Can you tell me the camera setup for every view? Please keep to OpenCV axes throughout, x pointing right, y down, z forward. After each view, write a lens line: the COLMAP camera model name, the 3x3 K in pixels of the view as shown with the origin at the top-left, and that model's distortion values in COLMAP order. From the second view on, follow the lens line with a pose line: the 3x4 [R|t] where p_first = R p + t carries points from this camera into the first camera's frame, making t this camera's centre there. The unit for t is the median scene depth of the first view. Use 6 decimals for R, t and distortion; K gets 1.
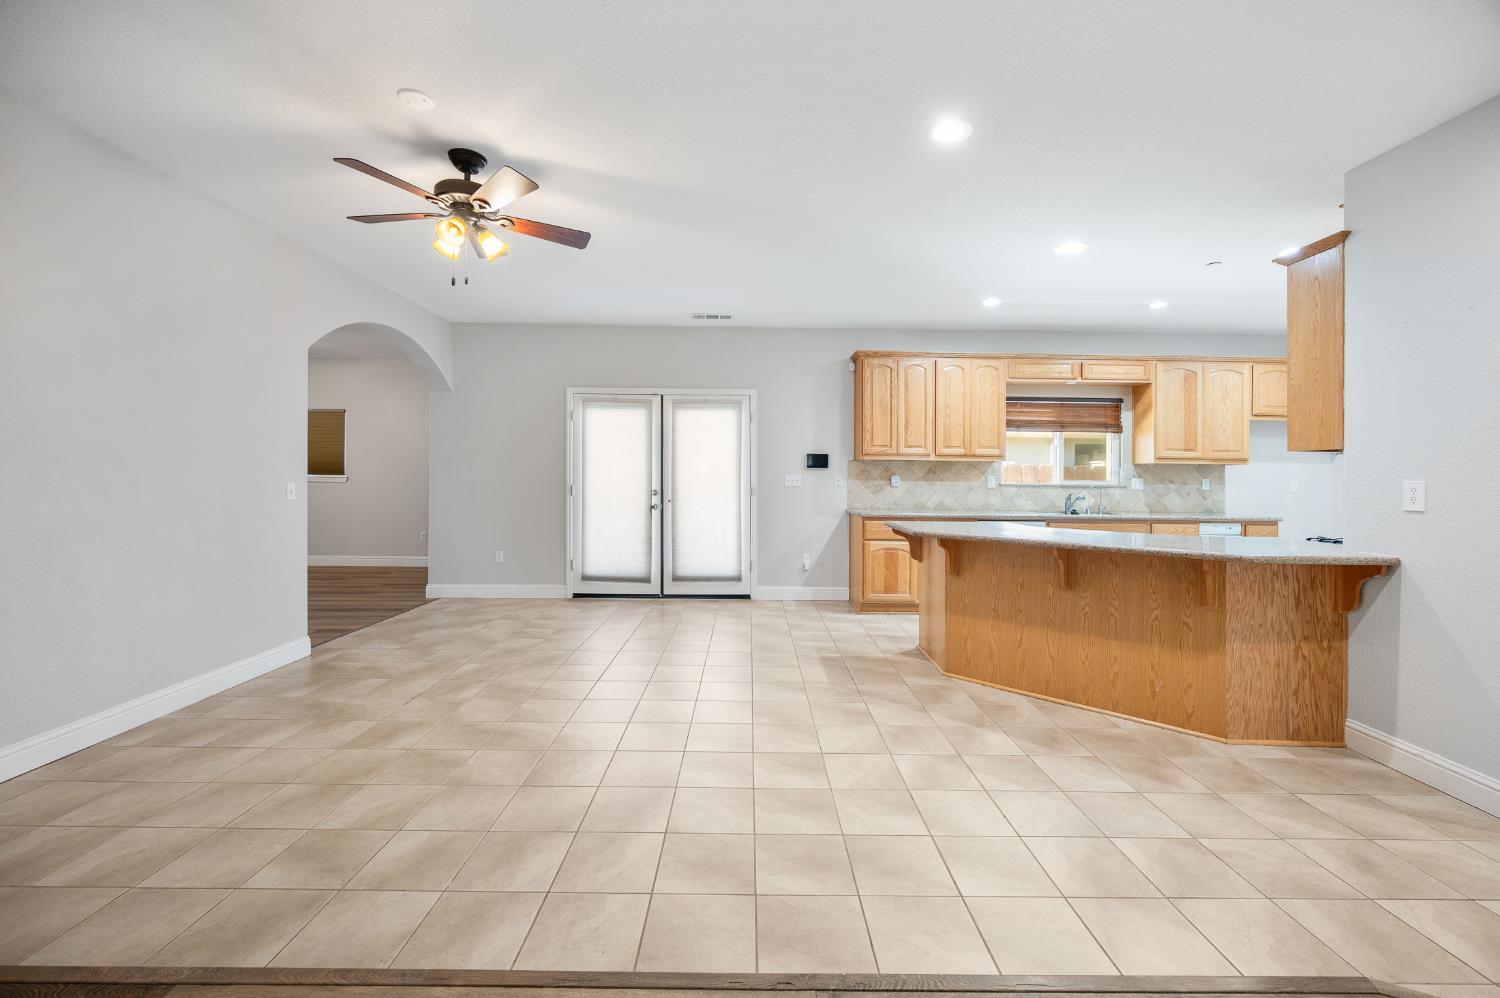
lens RADIAL K [[600.4, 0, 744.9], [0, 600.4, 476.7], [0, 0, 1]] dist [0.000110, -0.000277]
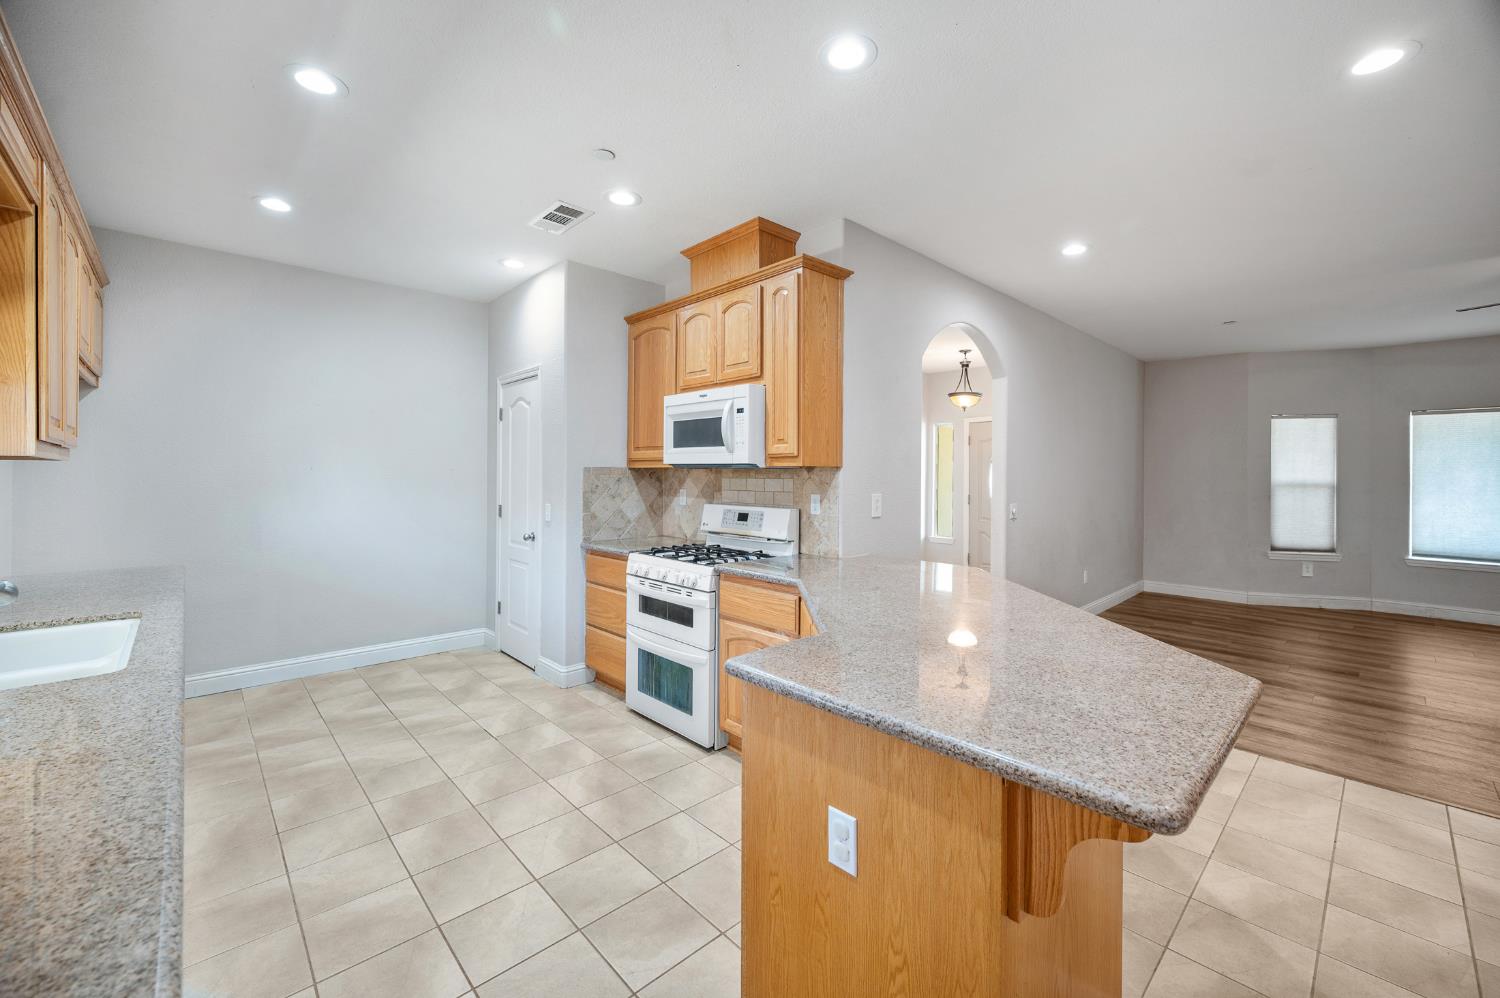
lens RADIAL K [[600.4, 0, 744.9], [0, 600.4, 476.7], [0, 0, 1]] dist [0.000110, -0.000277]
pose [[-0.678587, -0.019506, 0.734261, 0.145685], [-0.012902, 0.999810, 0.014637, -0.021123], [-0.734407, 0.000459, -0.678710, 0.924358]]
